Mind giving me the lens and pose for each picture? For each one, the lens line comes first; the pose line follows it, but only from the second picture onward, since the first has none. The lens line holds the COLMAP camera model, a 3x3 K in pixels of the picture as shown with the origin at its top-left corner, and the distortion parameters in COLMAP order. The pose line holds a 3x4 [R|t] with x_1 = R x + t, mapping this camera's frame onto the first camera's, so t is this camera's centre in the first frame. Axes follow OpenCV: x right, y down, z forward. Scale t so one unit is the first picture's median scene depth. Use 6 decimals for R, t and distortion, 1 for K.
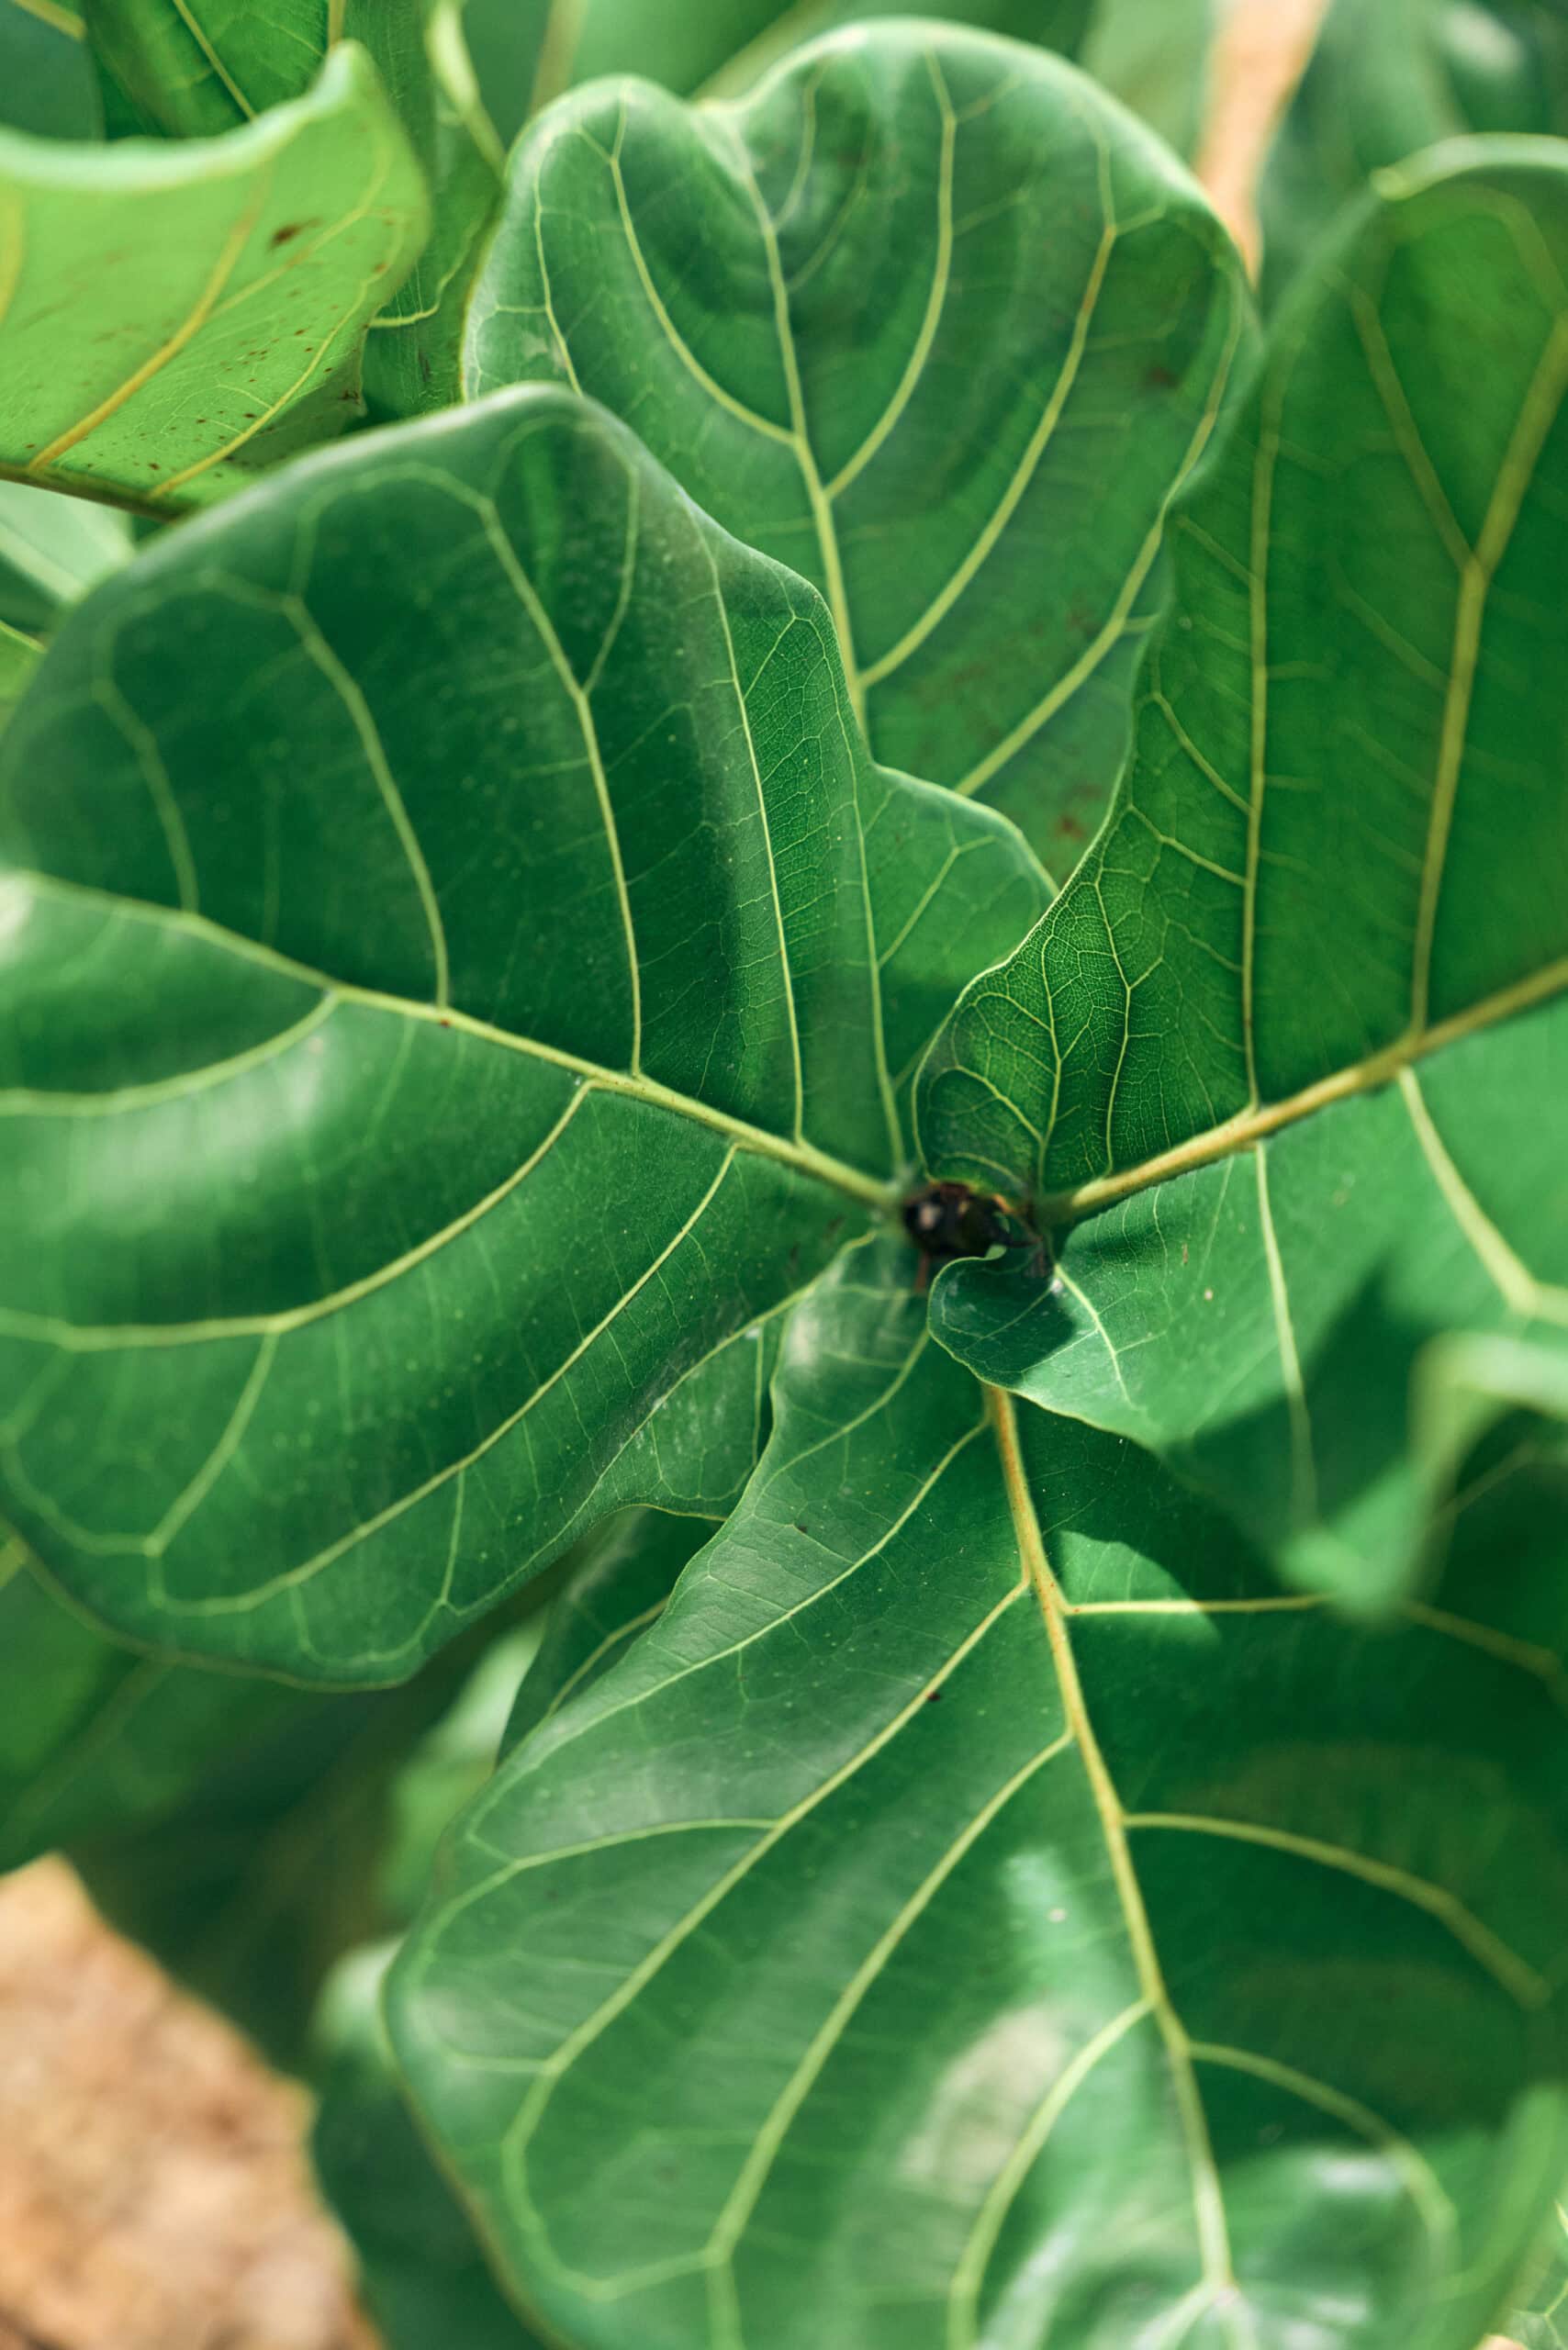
lens RADIAL K [[4663.9, 0, 784.0], [0, 4663.9, 1175.0], [0, 0, 1]] dist [-0.012950, -0.288439]
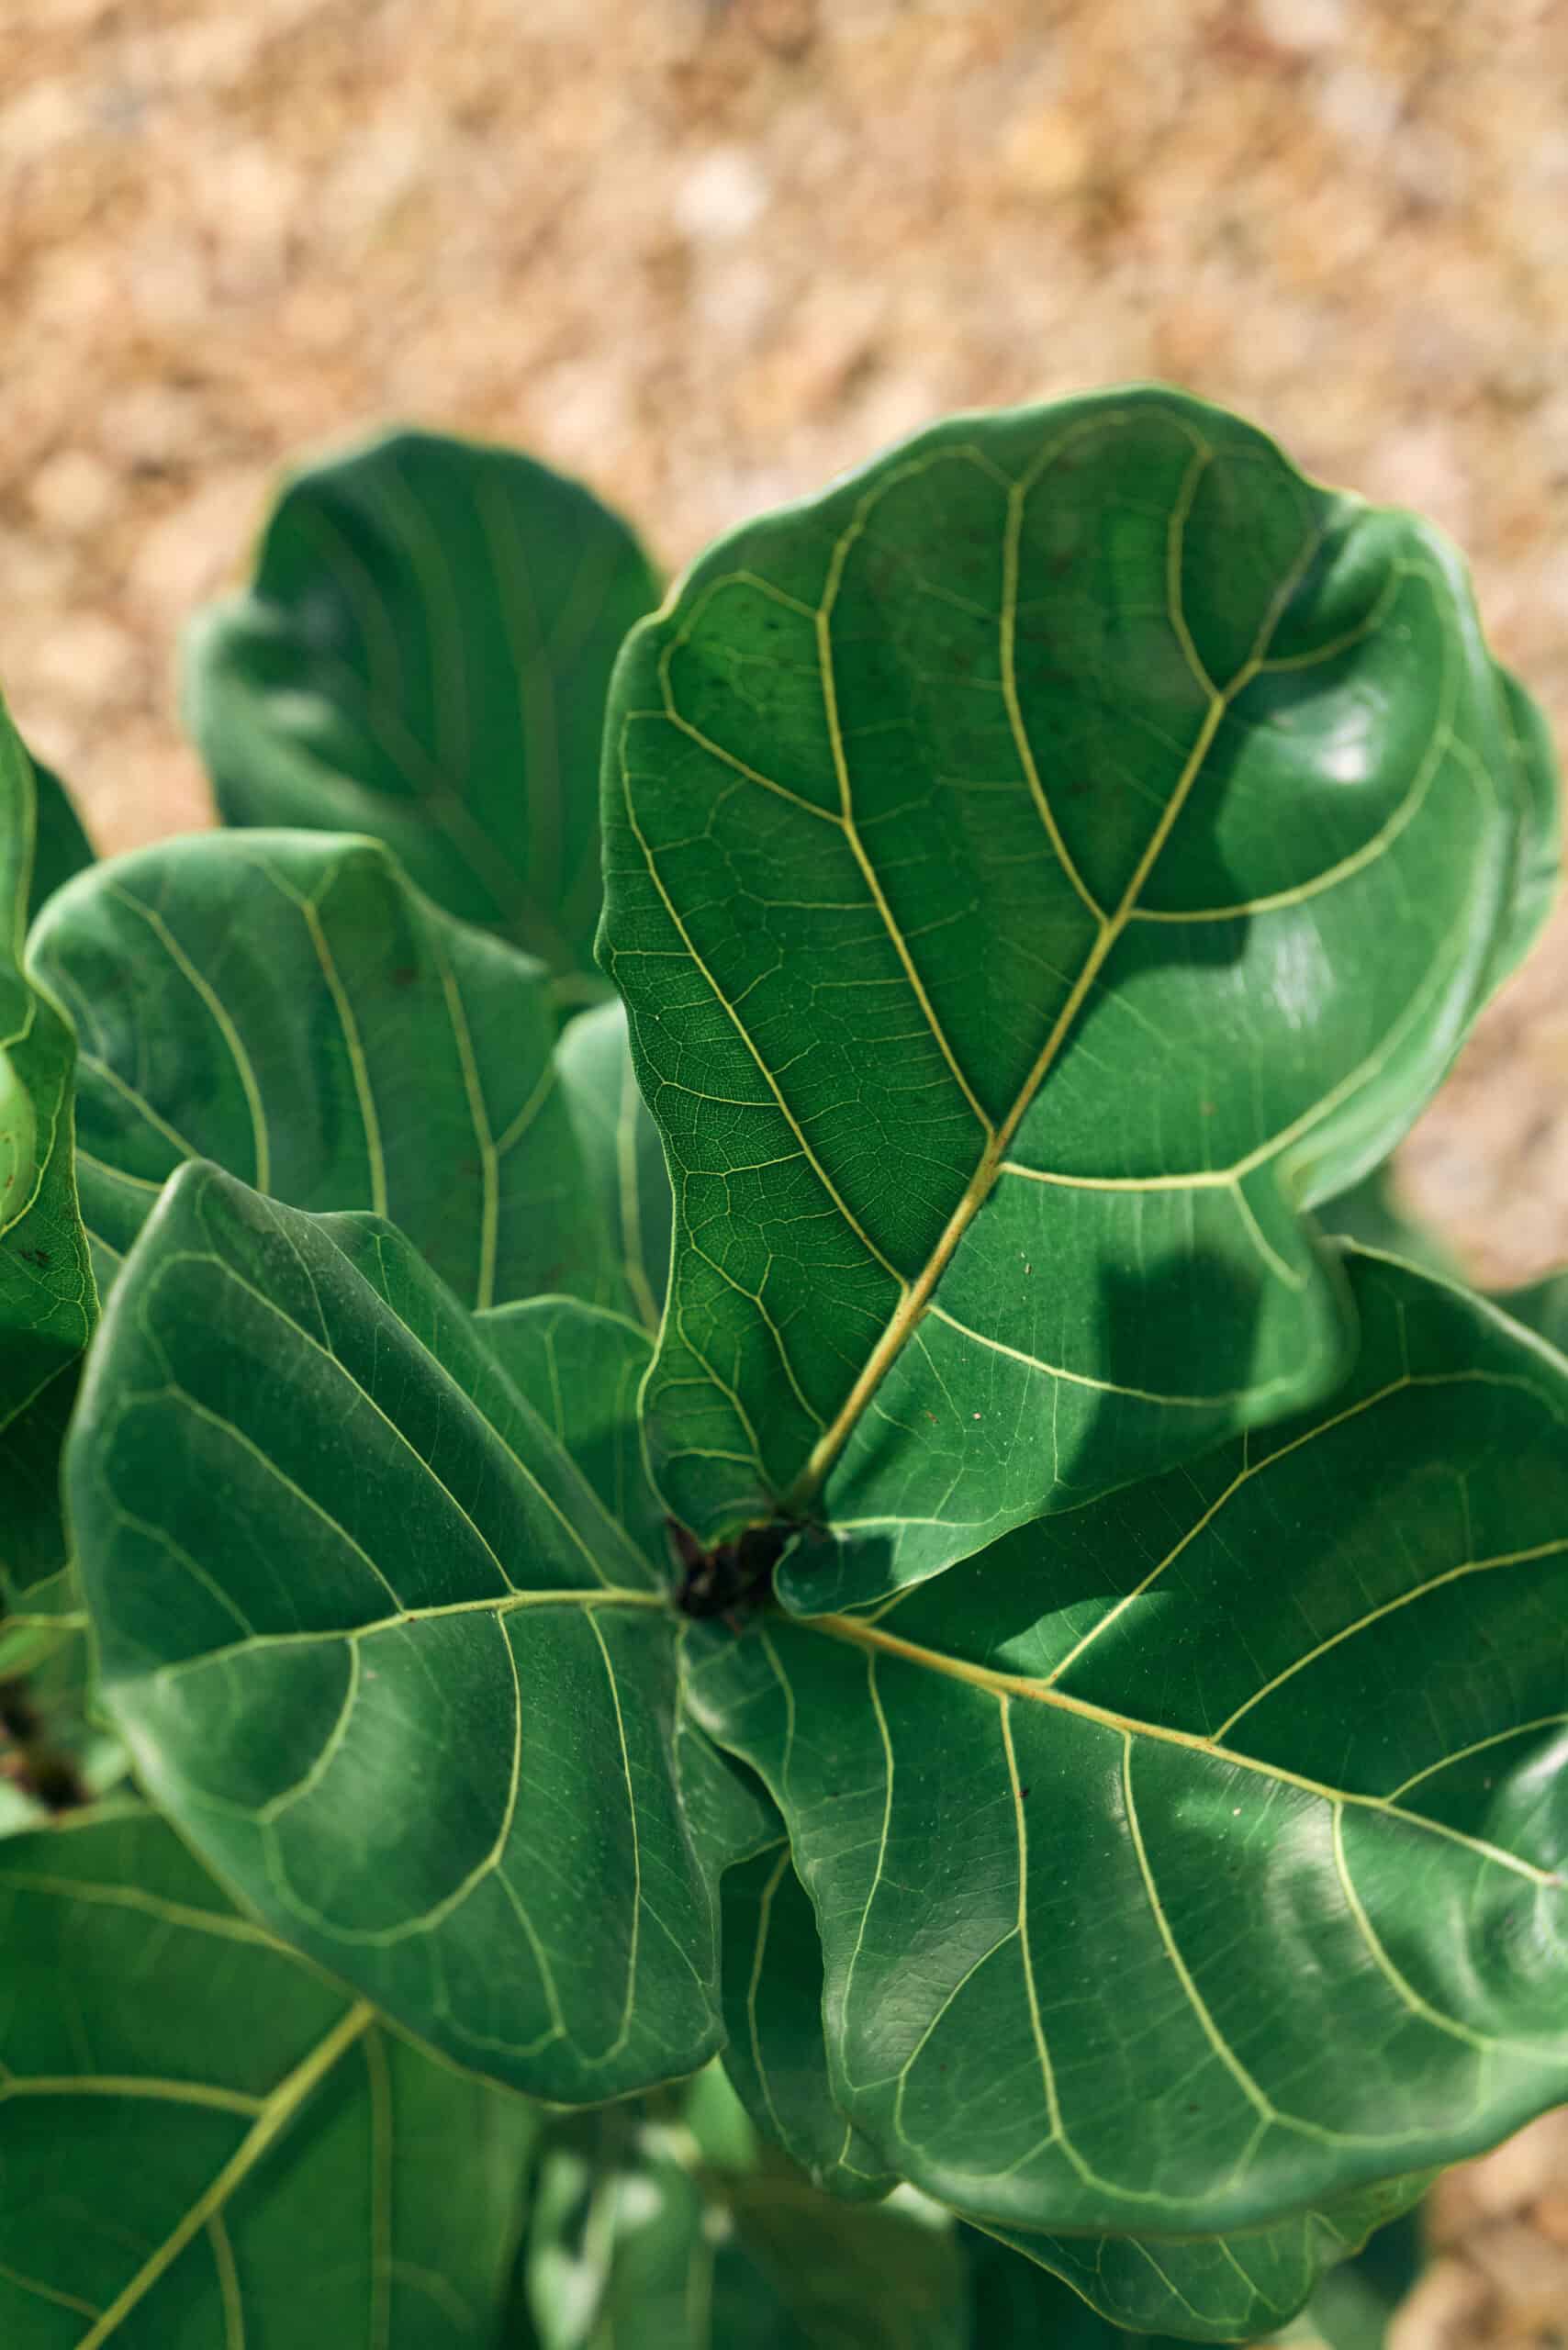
lens RADIAL K [[4806.6, 0, 784.0], [0, 4806.6, 1175.0], [0, 0, 1]] dist [-0.023914, 0.179165]
pose [[0.725818, -0.601980, 0.332878, -0.350268], [0.655577, 0.751906, -0.069688, 0.032716], [-0.208342, 0.268809, 0.940391, -0.270786]]
